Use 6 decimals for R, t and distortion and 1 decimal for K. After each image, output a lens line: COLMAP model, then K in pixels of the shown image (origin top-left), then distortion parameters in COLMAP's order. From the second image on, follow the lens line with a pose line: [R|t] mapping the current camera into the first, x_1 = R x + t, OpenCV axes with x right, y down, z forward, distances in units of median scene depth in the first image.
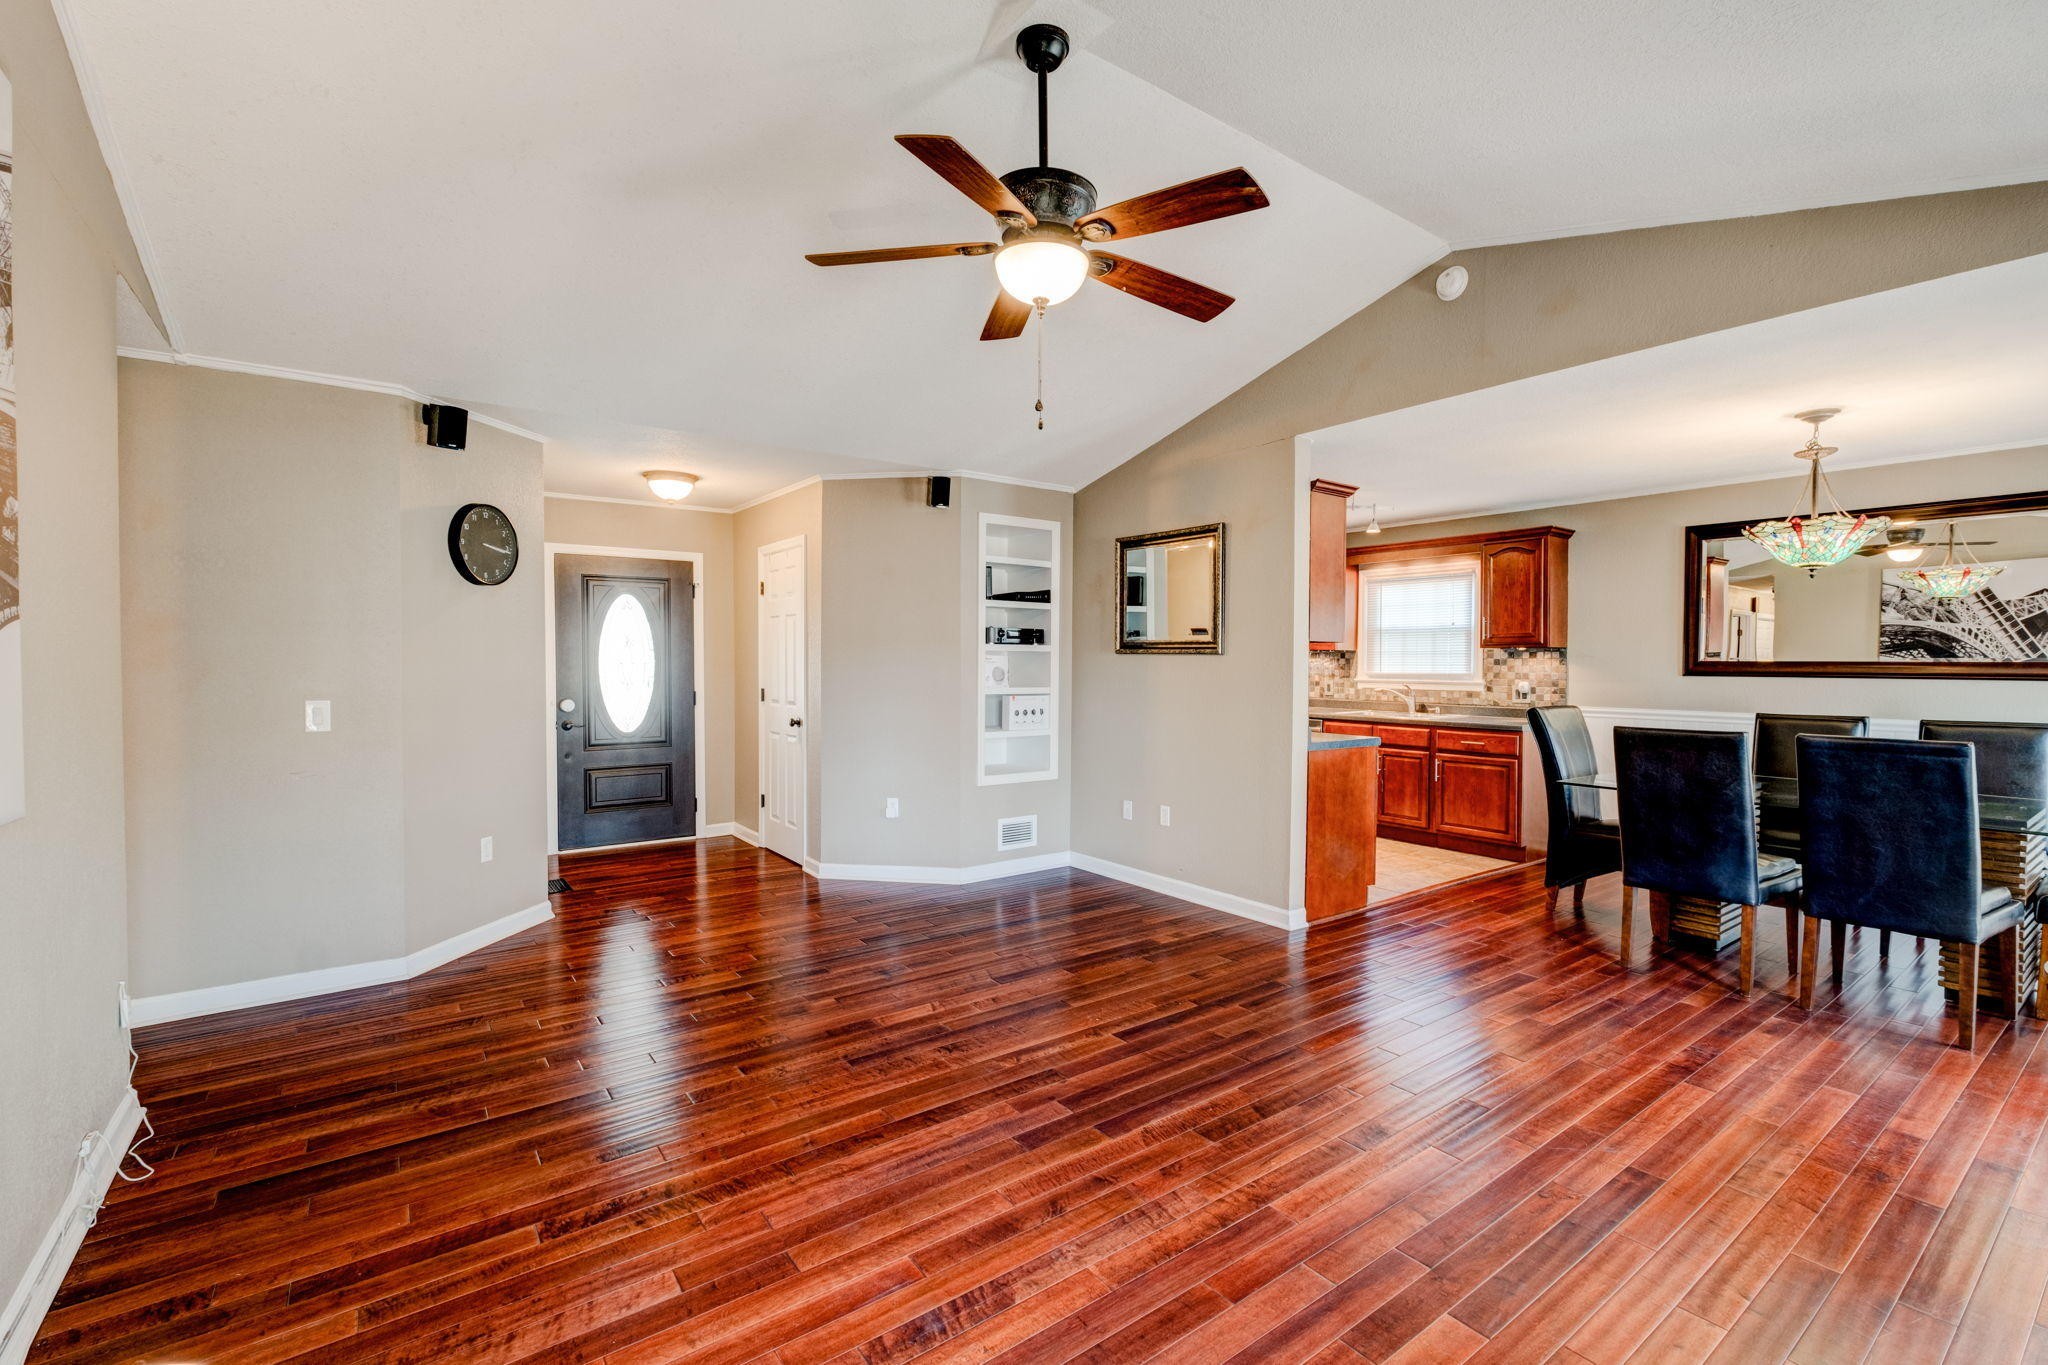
lens RADIAL K [[894.7, 0, 1030.0], [0, 894.7, 684.6], [0, 0, 1]] dist [-0.002722, -0.000381]
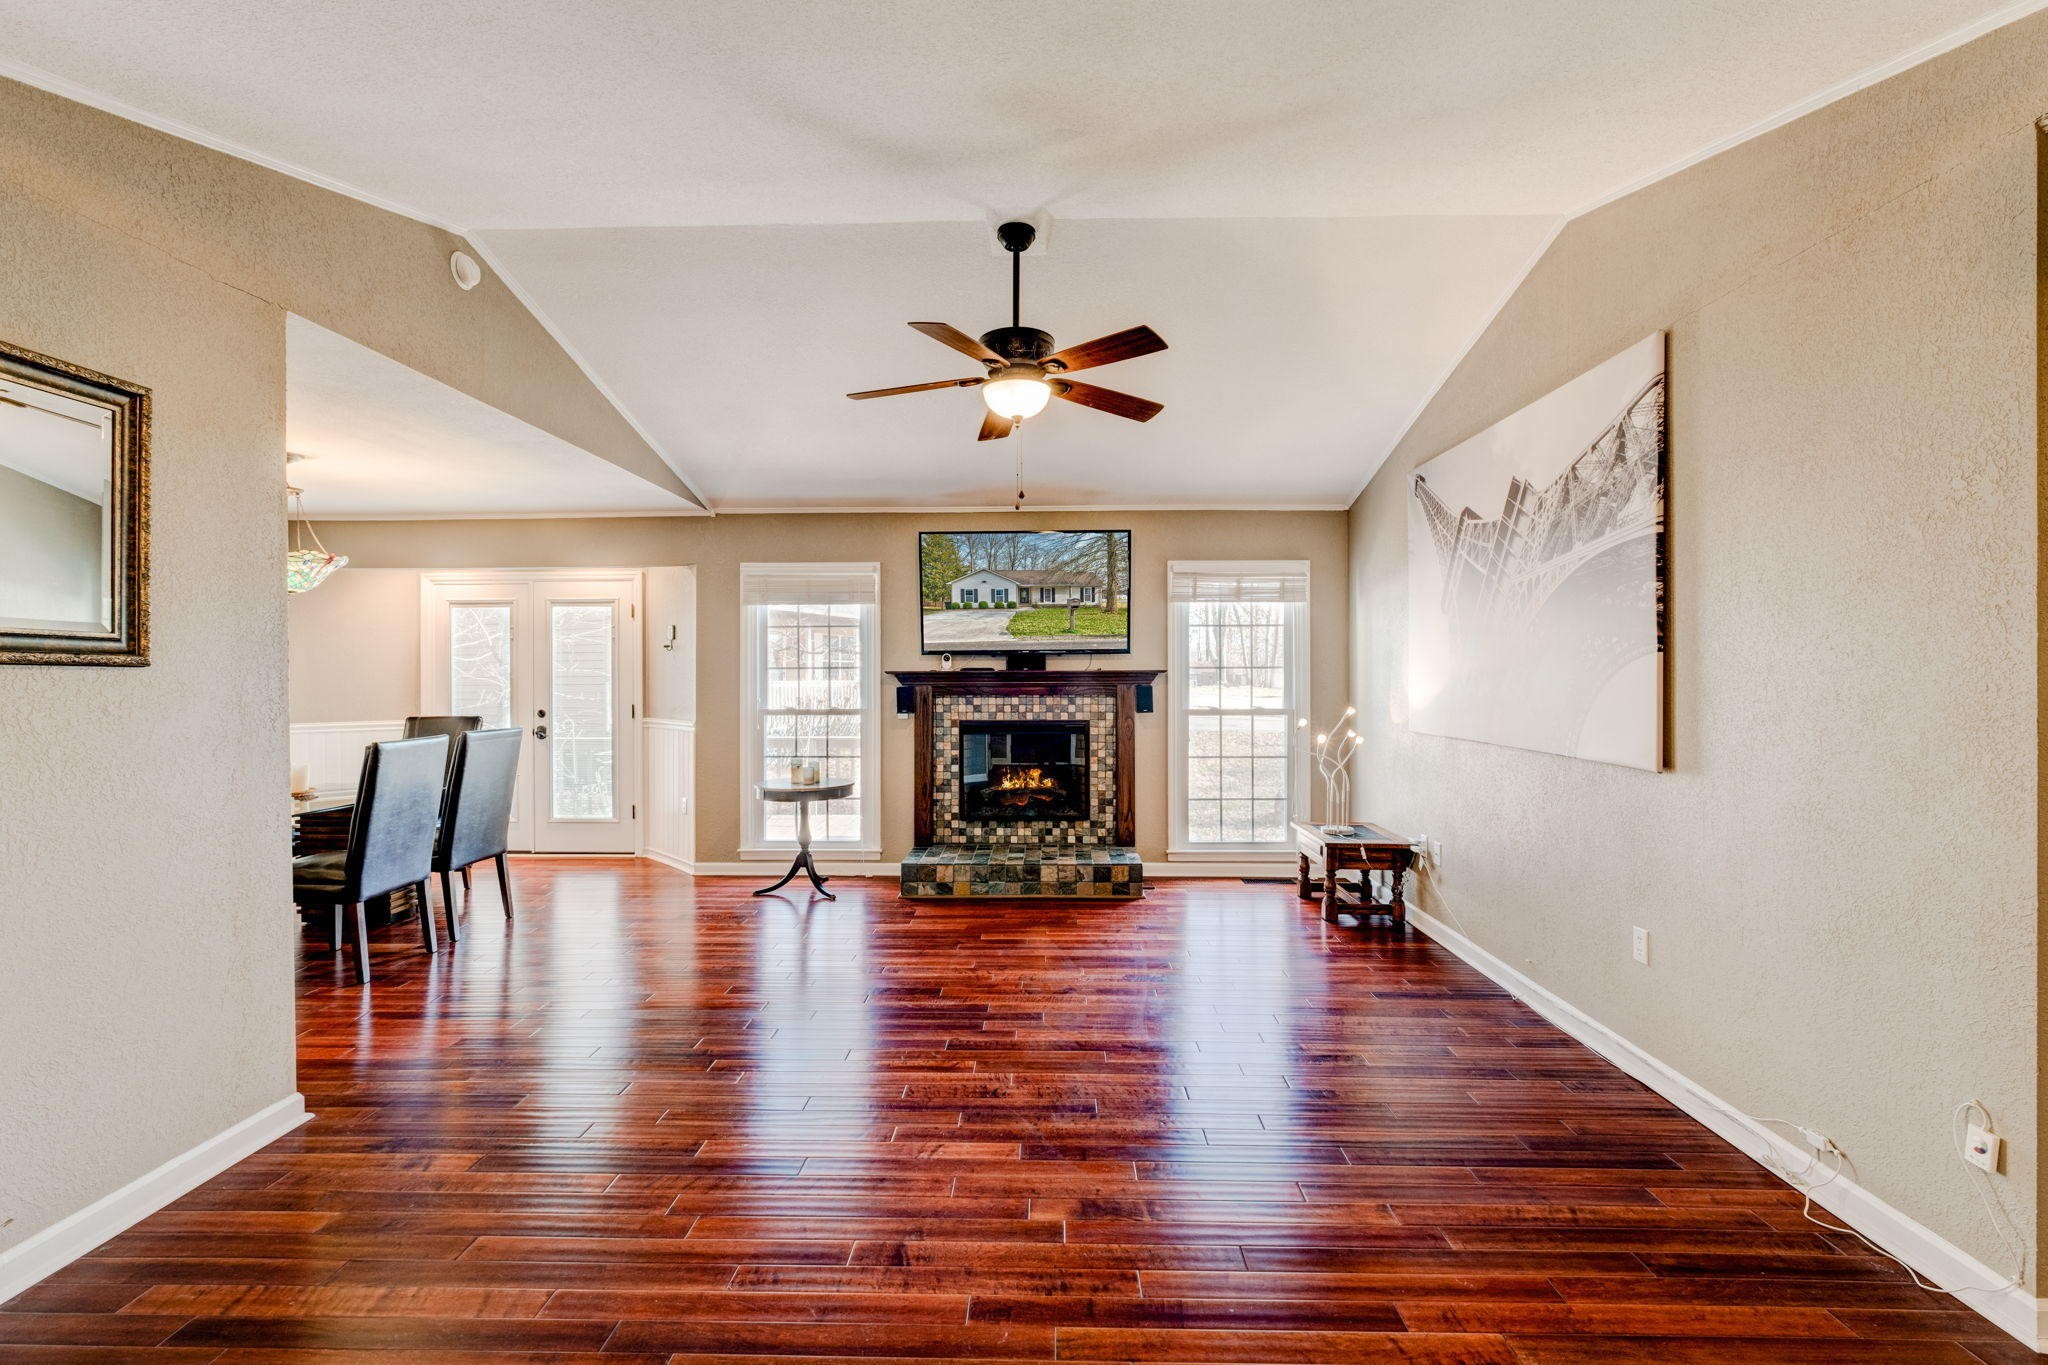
lens RADIAL K [[896.4, 0, 1030.9], [0, 896.4, 679.5], [0, 0, 1]] dist [-0.003368, -0.000040]
pose [[-0.792740, -0.003659, 0.609548, -0.682798], [0.016795, 0.999471, 0.027843, -0.049592], [-0.609328, 0.032309, -0.792260, 1.683223]]
